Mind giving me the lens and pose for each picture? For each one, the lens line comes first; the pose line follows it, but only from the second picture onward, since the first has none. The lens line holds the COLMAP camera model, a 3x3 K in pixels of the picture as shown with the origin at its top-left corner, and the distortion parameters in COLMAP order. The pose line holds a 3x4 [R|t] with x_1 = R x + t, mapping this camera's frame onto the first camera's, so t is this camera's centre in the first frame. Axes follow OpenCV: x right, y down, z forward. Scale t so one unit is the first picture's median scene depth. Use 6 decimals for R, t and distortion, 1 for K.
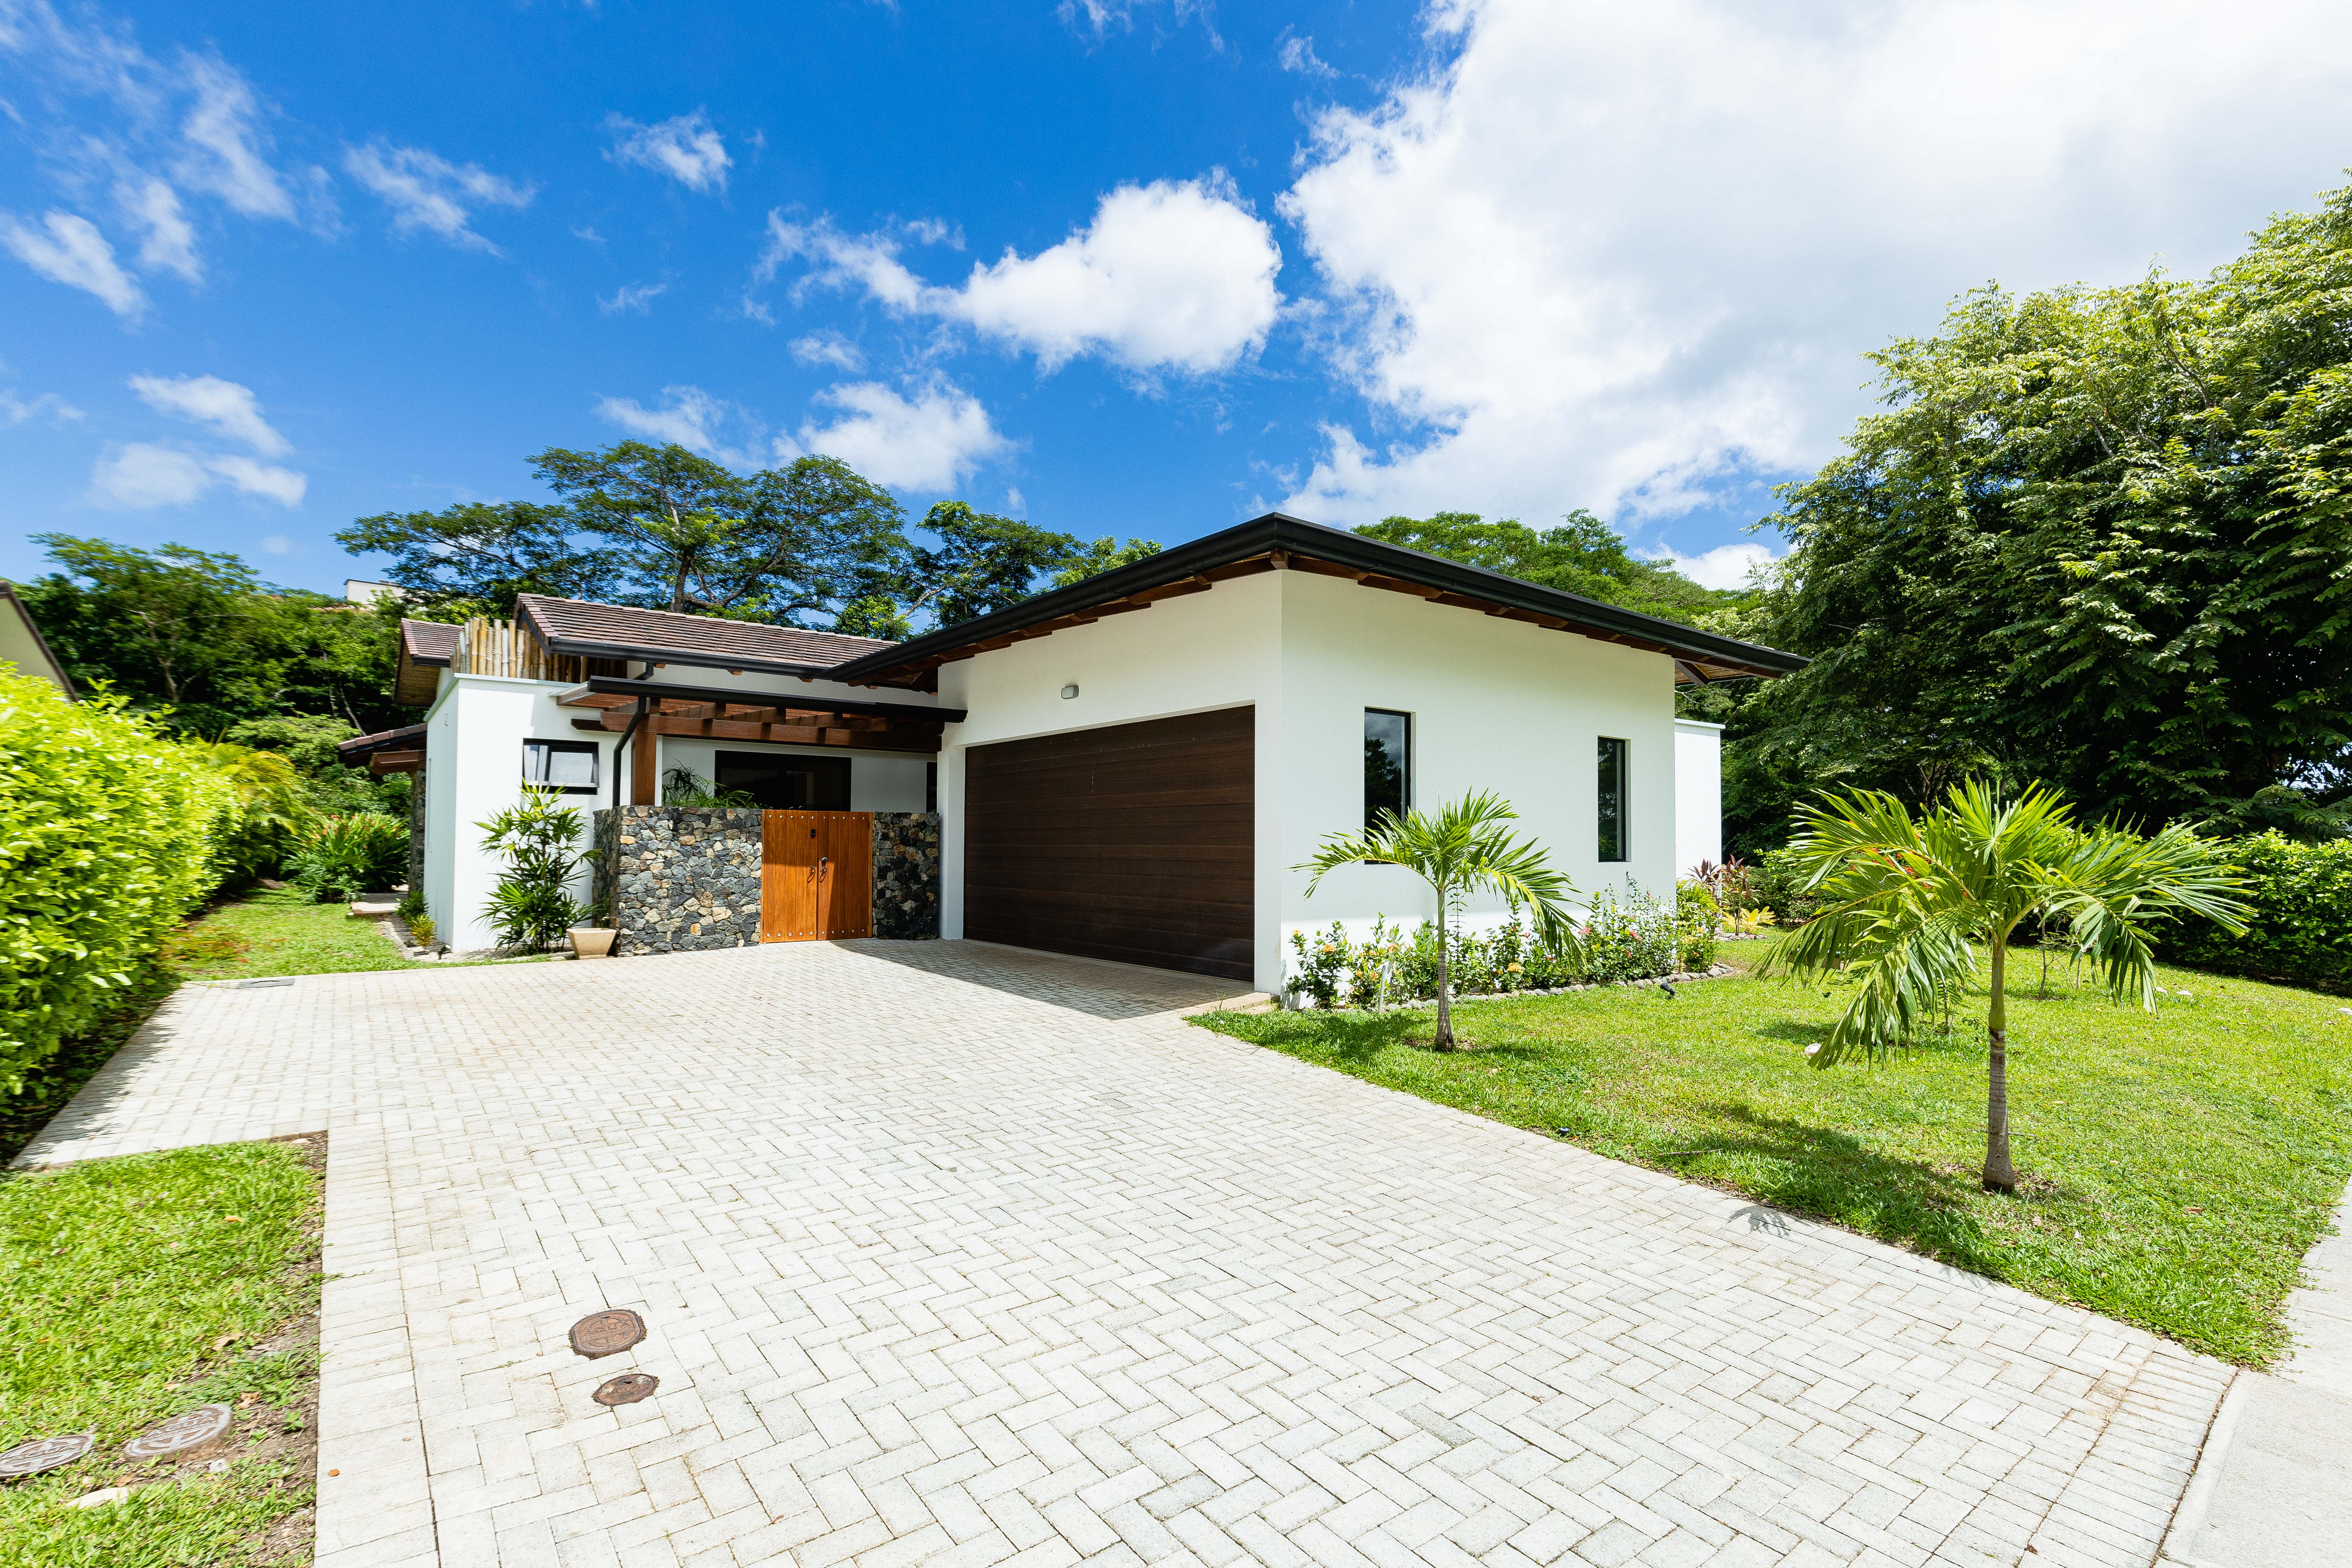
lens RADIAL K [[1052.1, 0, 1174.3], [0, 1052.1, 806.9], [0, 0, 1]] dist [-0.005079, -0.000535]
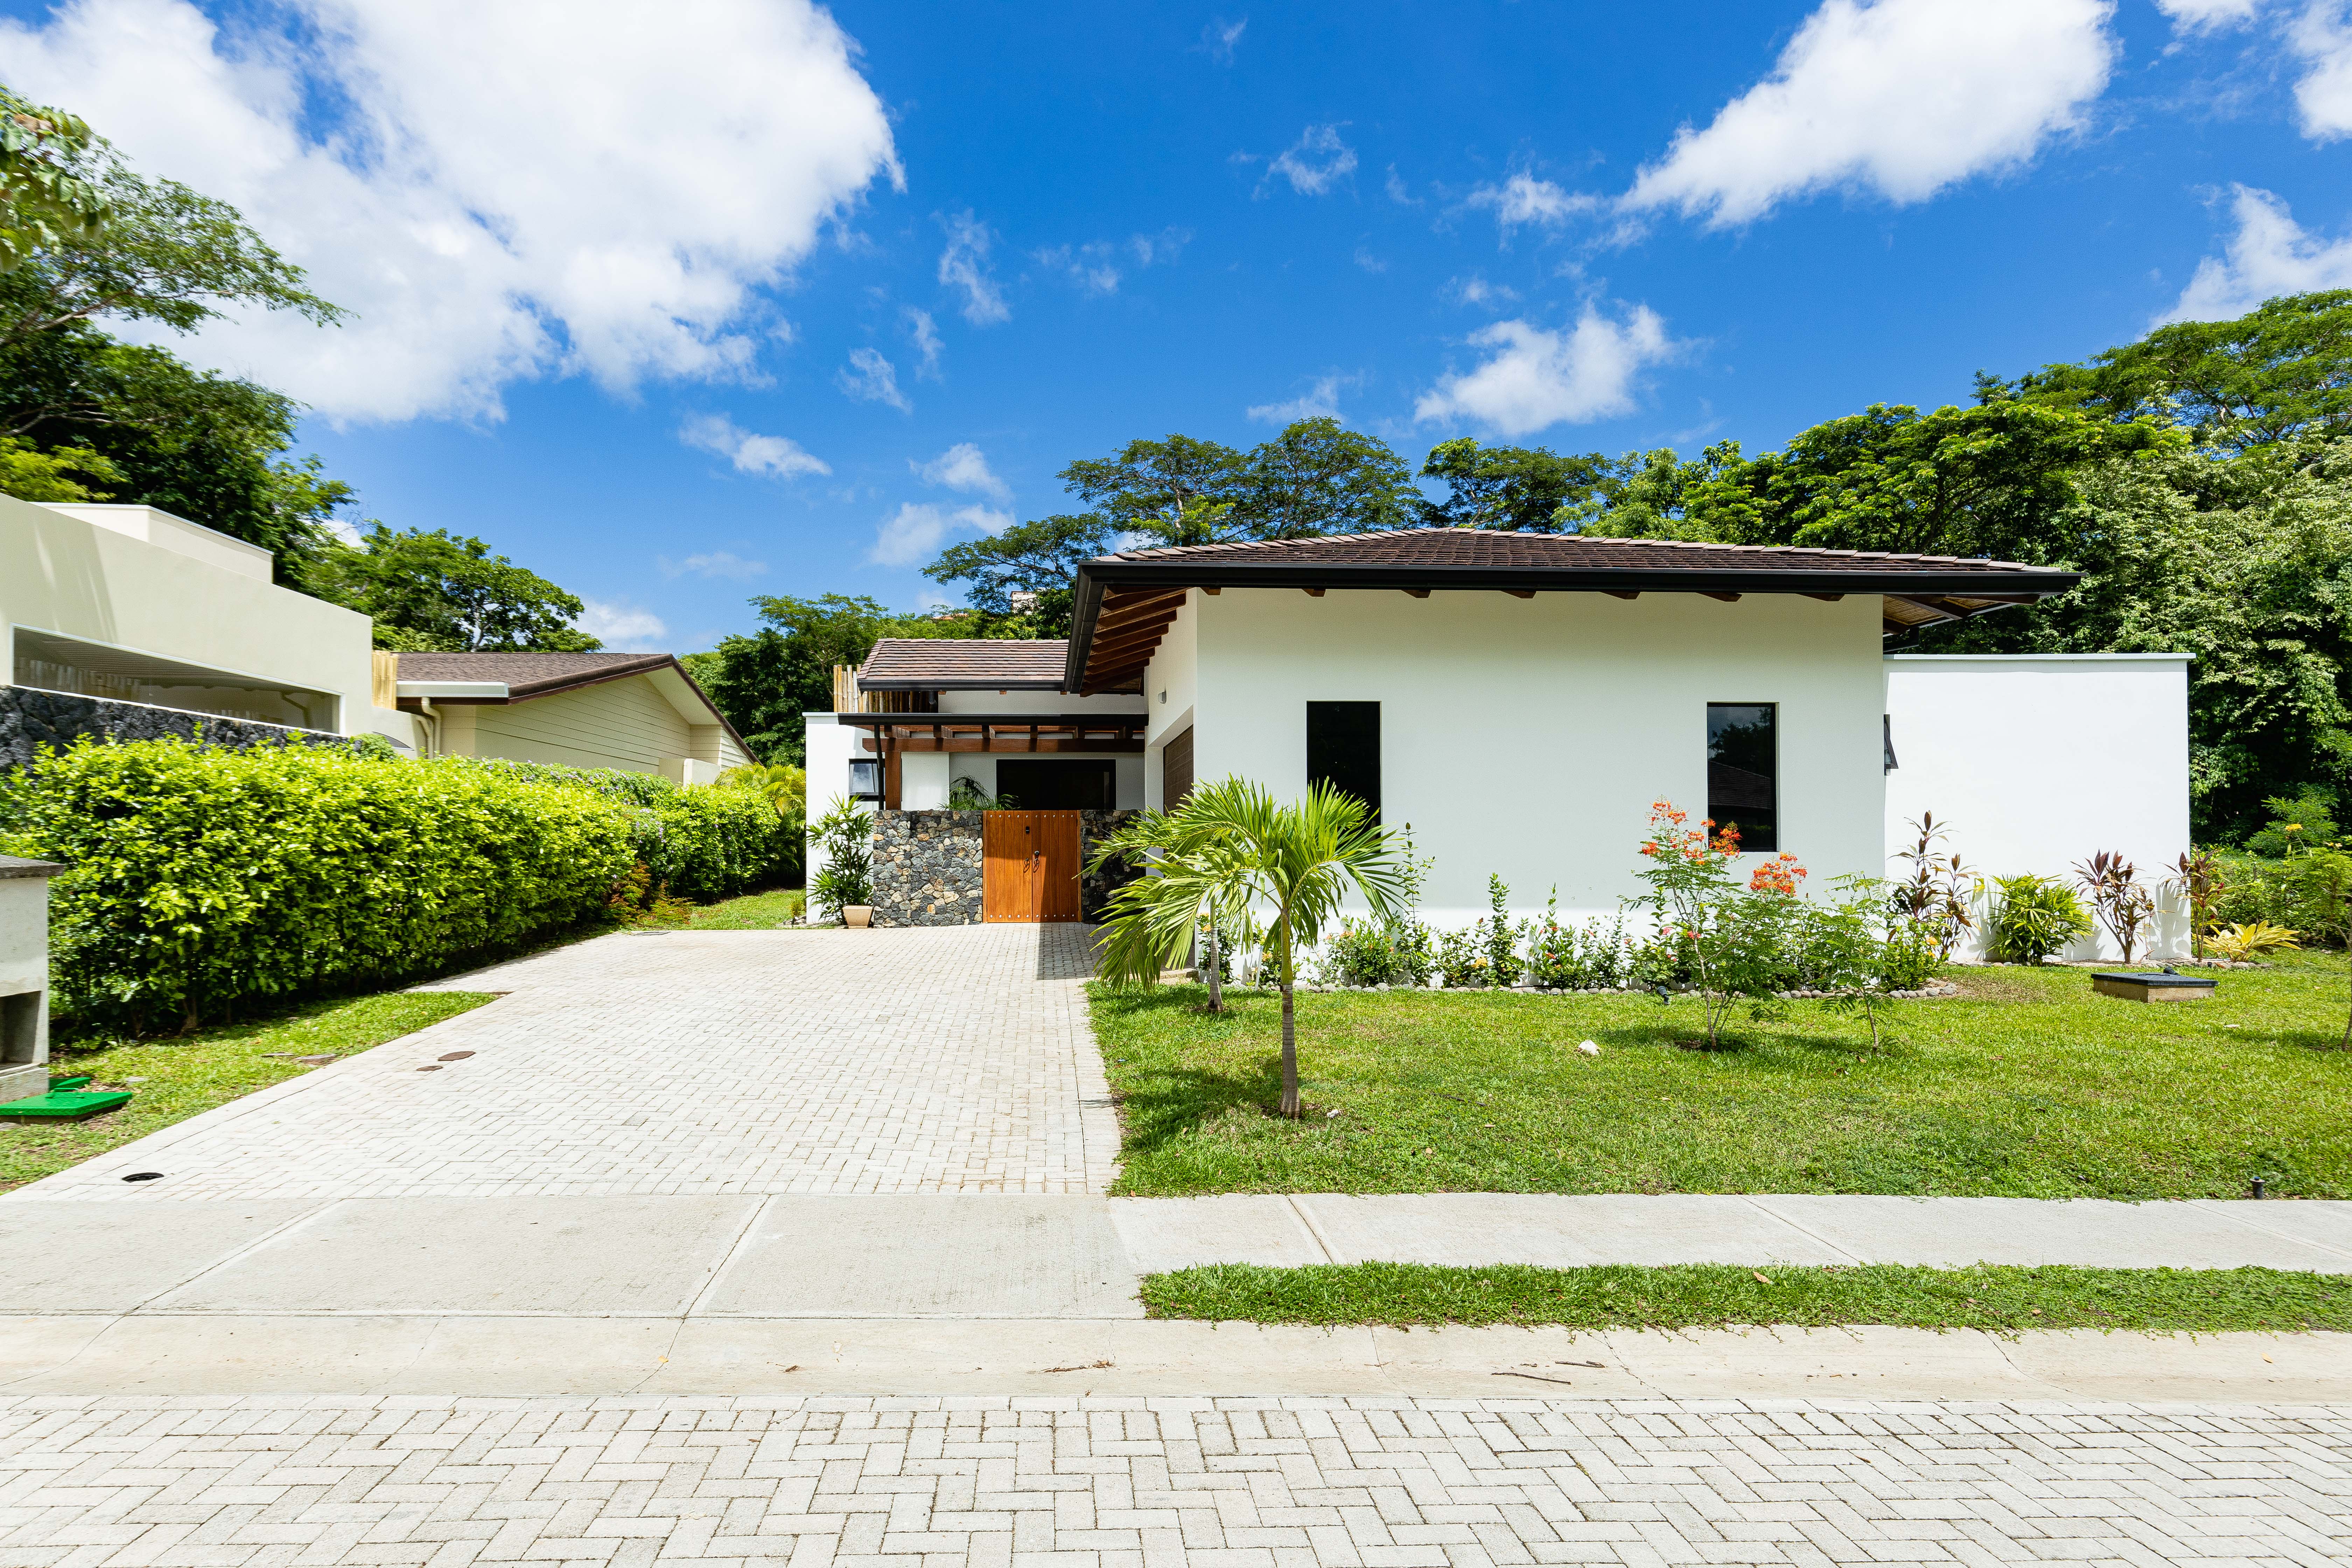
lens RADIAL K [[1390.6, 0, 1173.7], [0, 1390.6, 783.0], [0, 0, 1]] dist [0.003698, 0.000166]
pose [[0.813003, -0.031092, -0.581428, 0.277989], [0.026760, 0.999513, -0.016031, 0.000770], [0.581644, -0.002526, 0.813440, -0.063163]]
